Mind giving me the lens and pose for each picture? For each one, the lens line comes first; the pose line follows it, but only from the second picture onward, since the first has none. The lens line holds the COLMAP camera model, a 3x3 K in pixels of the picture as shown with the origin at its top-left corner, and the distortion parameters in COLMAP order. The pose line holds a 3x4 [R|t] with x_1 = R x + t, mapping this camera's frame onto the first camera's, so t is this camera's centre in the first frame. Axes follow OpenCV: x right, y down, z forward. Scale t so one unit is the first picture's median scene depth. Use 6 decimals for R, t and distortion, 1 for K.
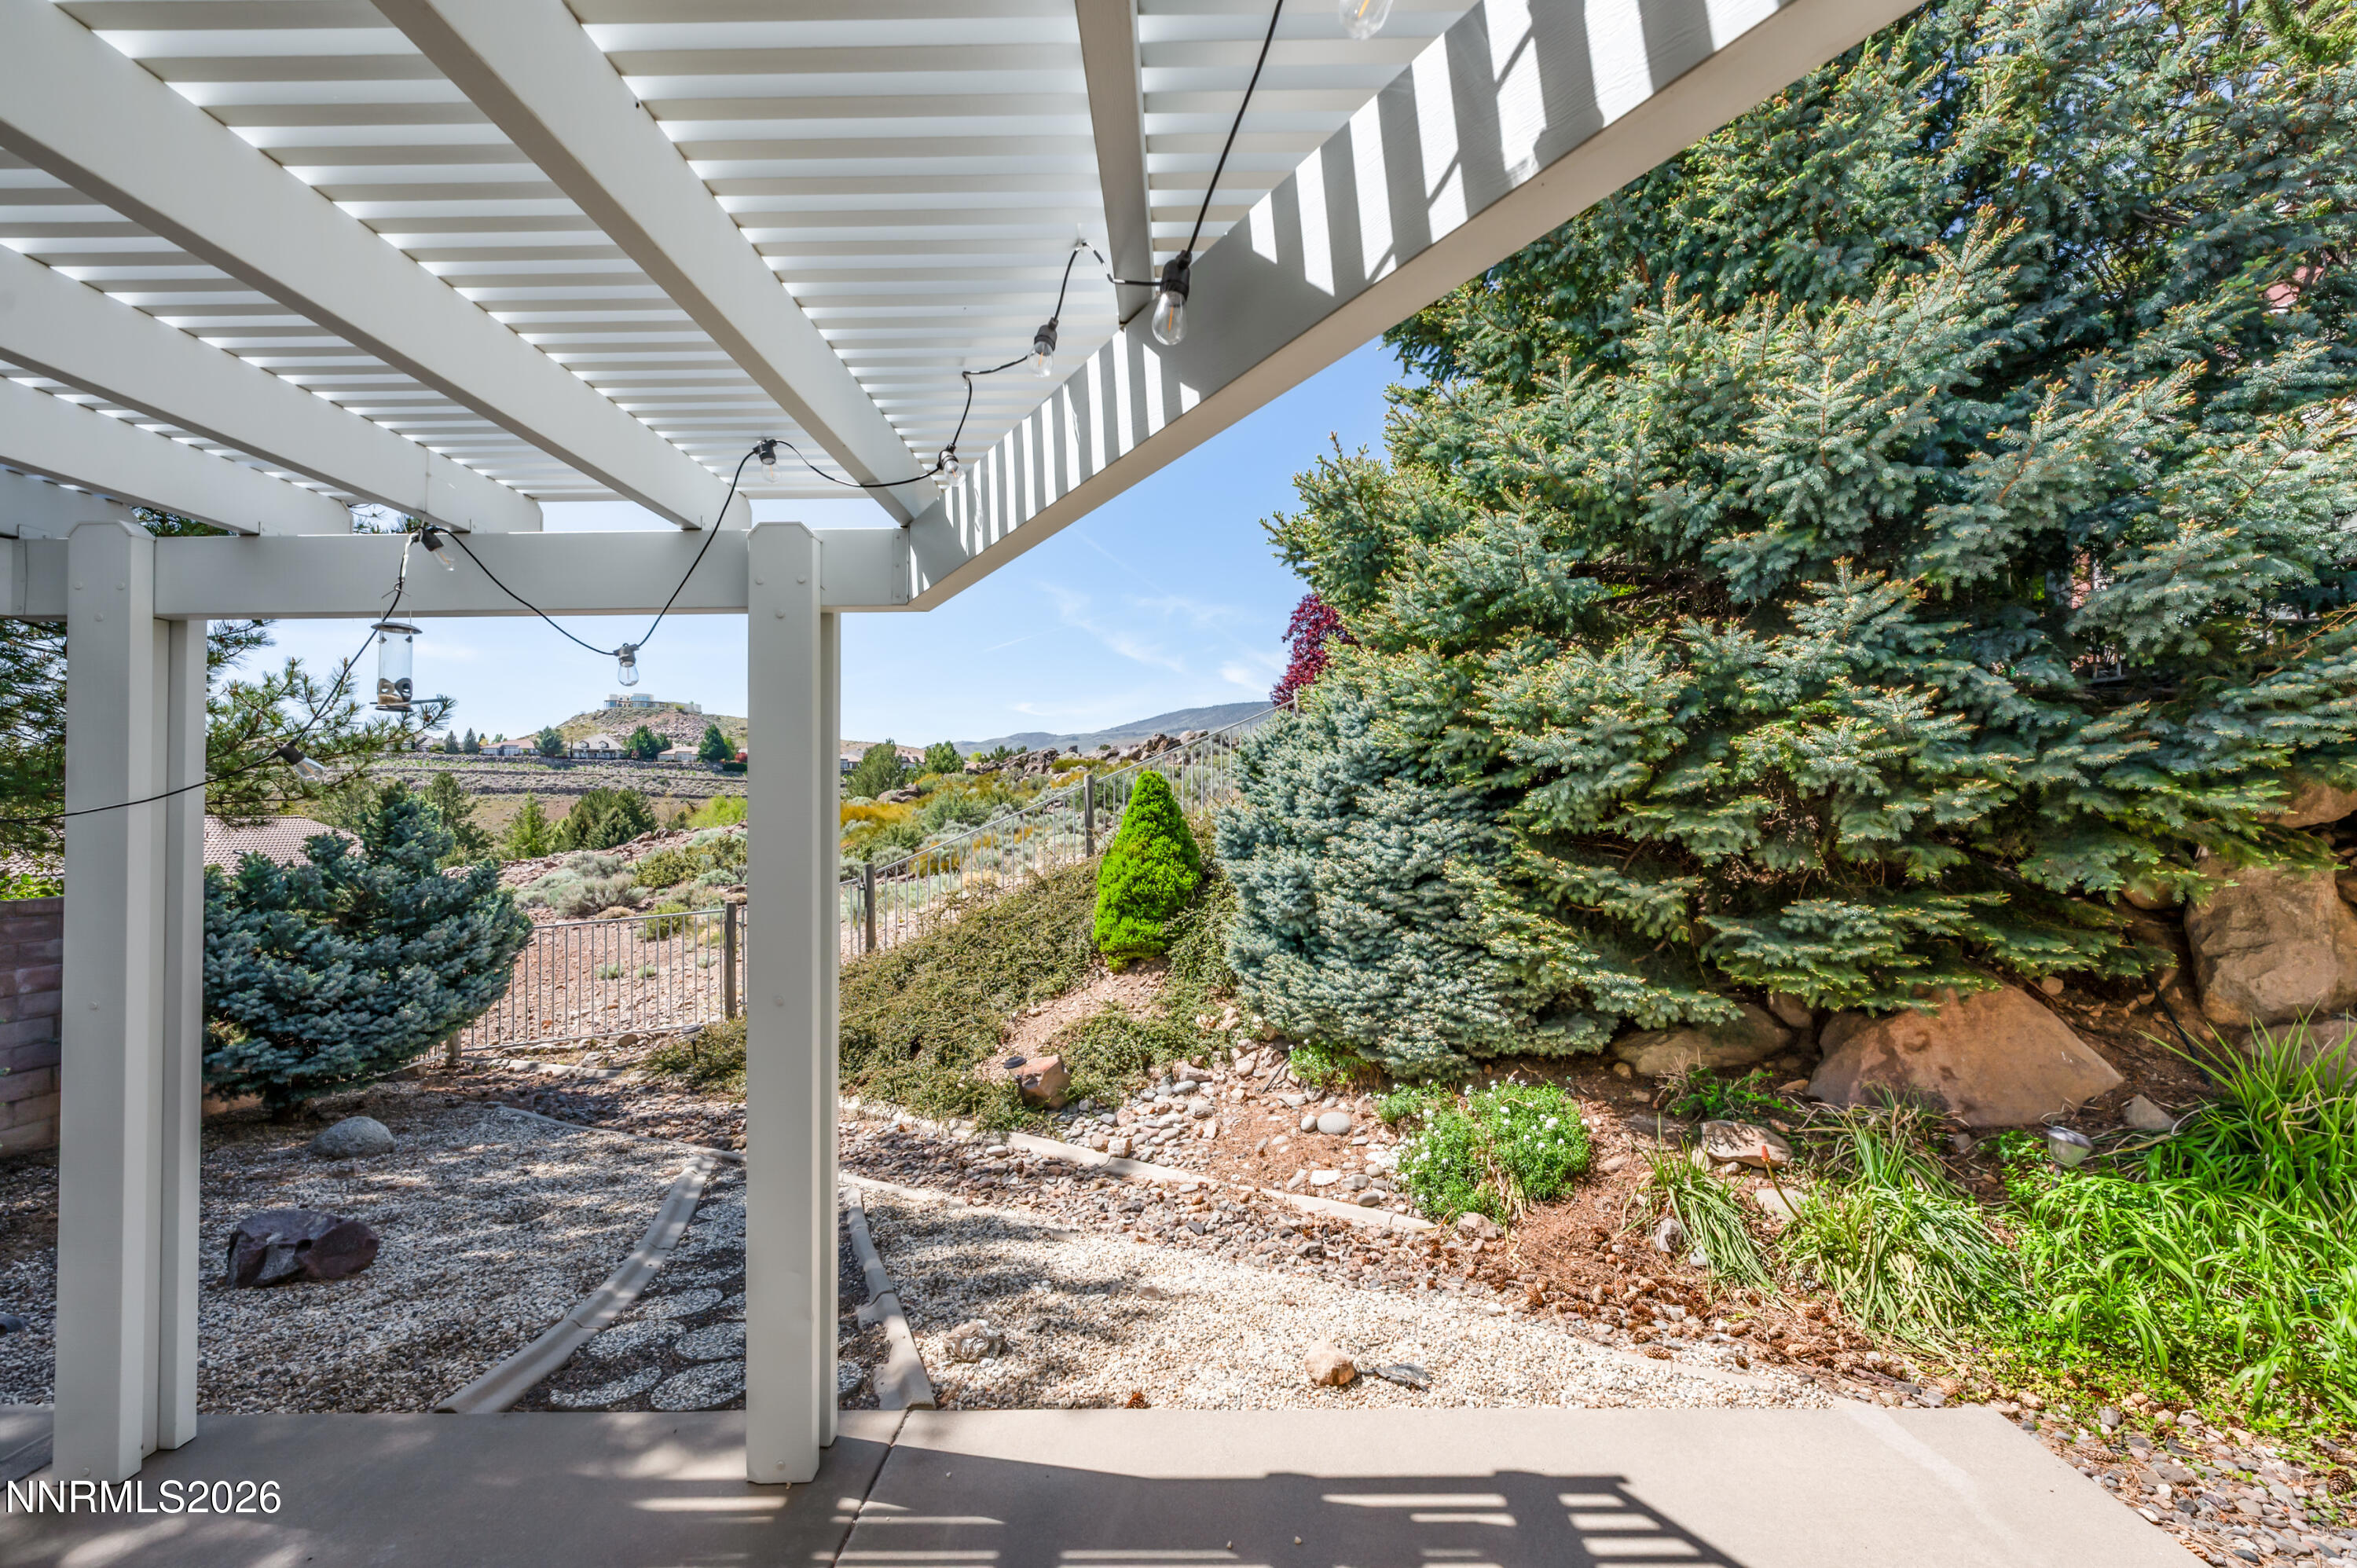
lens RADIAL K [[938.8, 0, 1189.9], [0, 938.8, 802.0], [0, 0, 1]] dist [-0.002549, -0.000068]
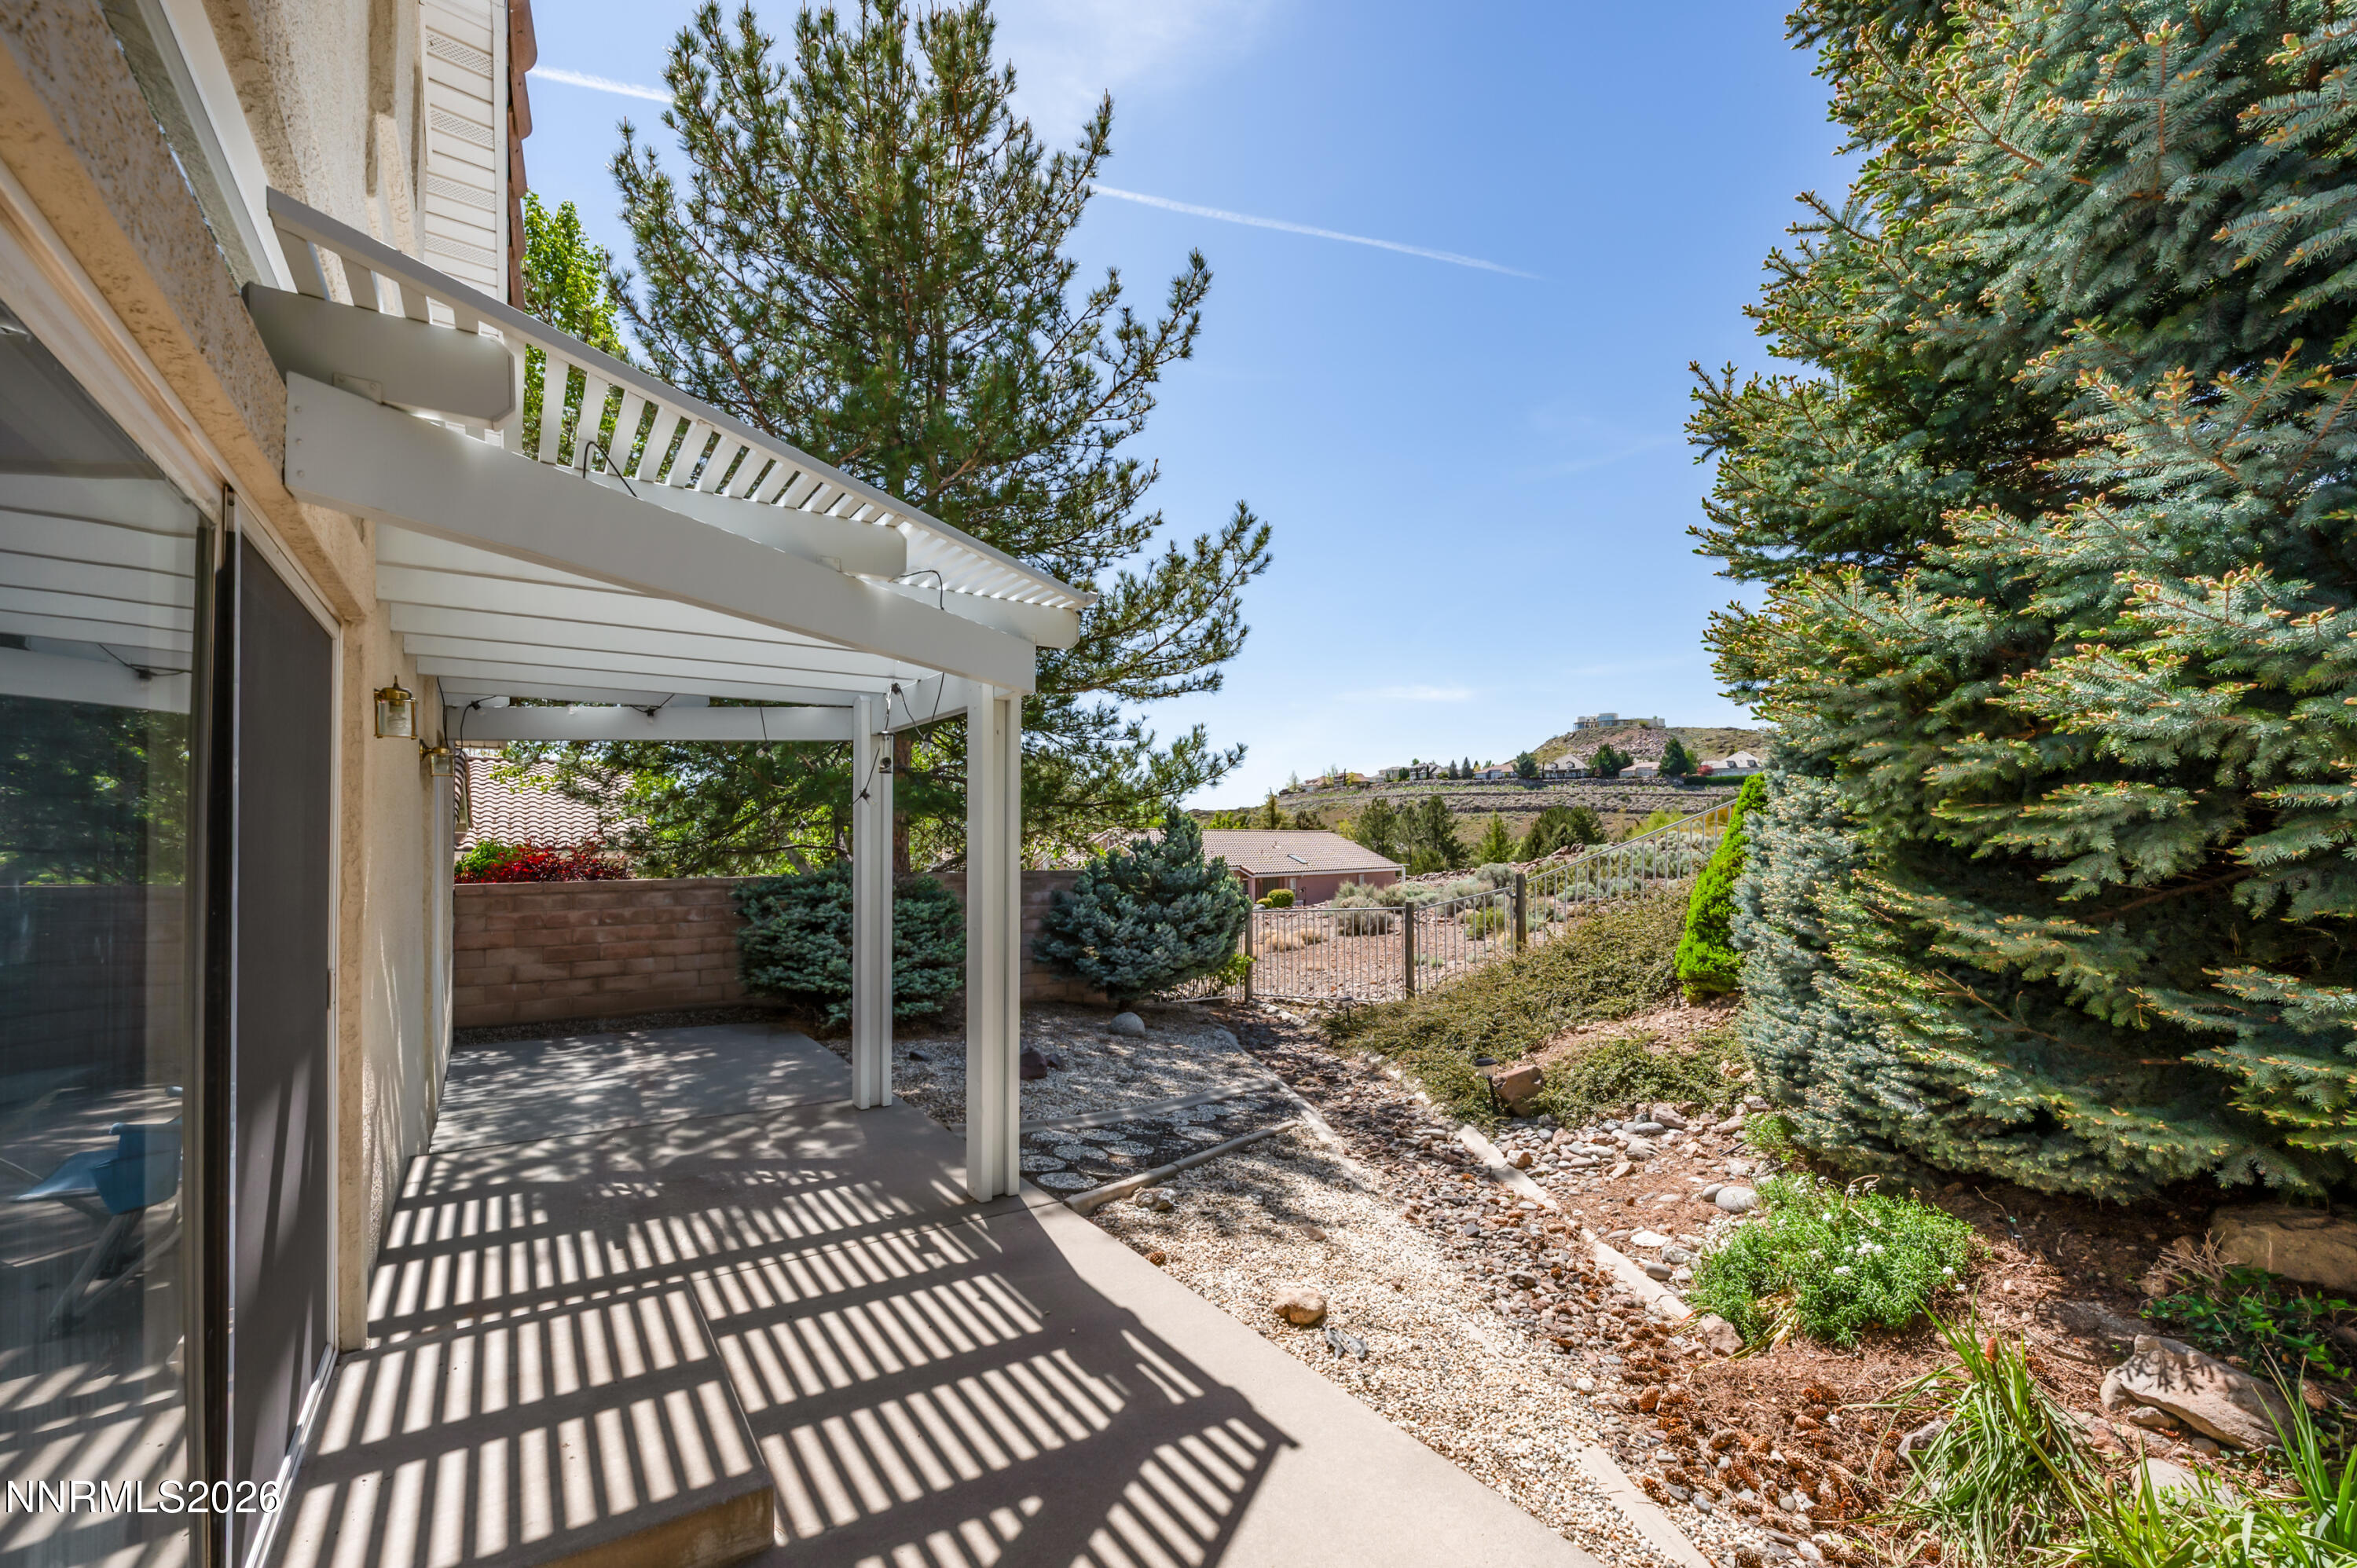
lens RADIAL K [[959.0, 0, 1171.6], [0, 959.0, 829.8], [0, 0, 1]] dist [-0.001015, 0.000097]
pose [[0.573813, 0.000198, -0.818986, 0.450326], [0.010045, 0.999923, 0.007280, 0.007828], [0.818925, -0.012404, 0.573767, 0.098852]]
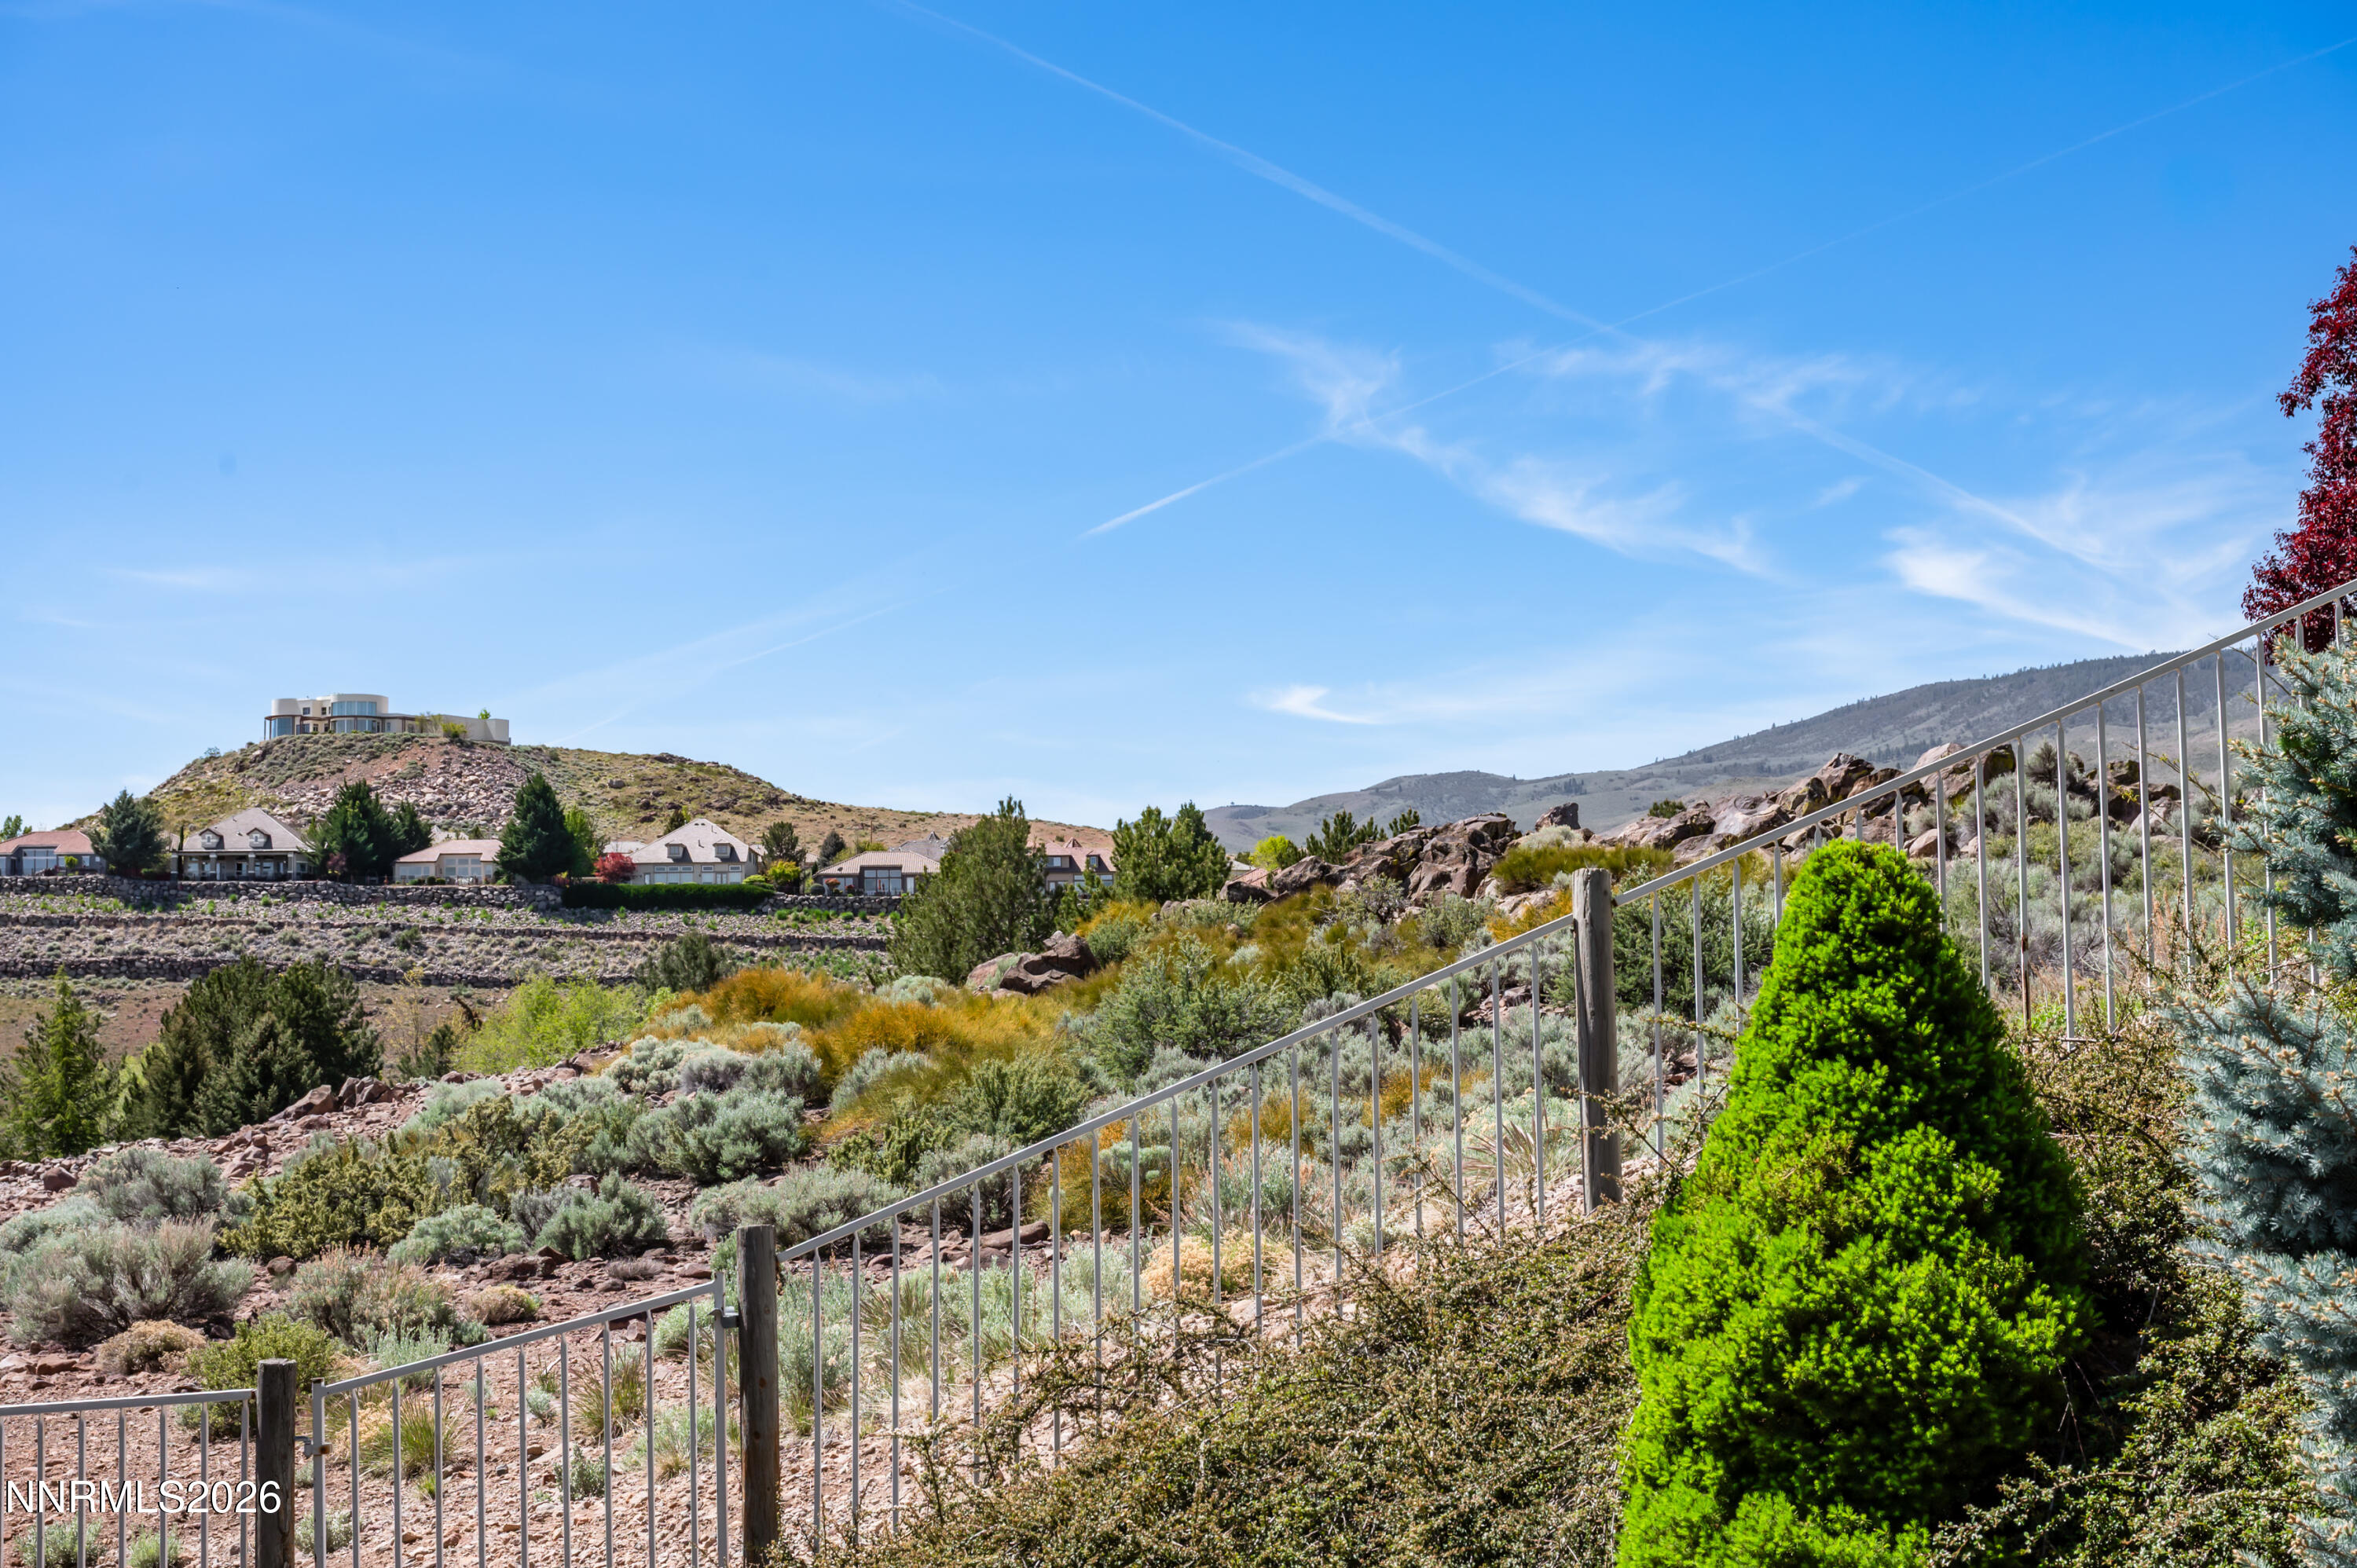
lens RADIAL K [[2928.5, 0, 1178.5], [0, 2928.5, 784.0], [0, 0, 1]] dist [0.053629, -0.558798]
pose [[0.967148, -0.027046, -0.252772, -0.024966], [0.009499, 0.997475, -0.070383, 0.002330], [0.254037, 0.065670, 0.964963, 0.333822]]
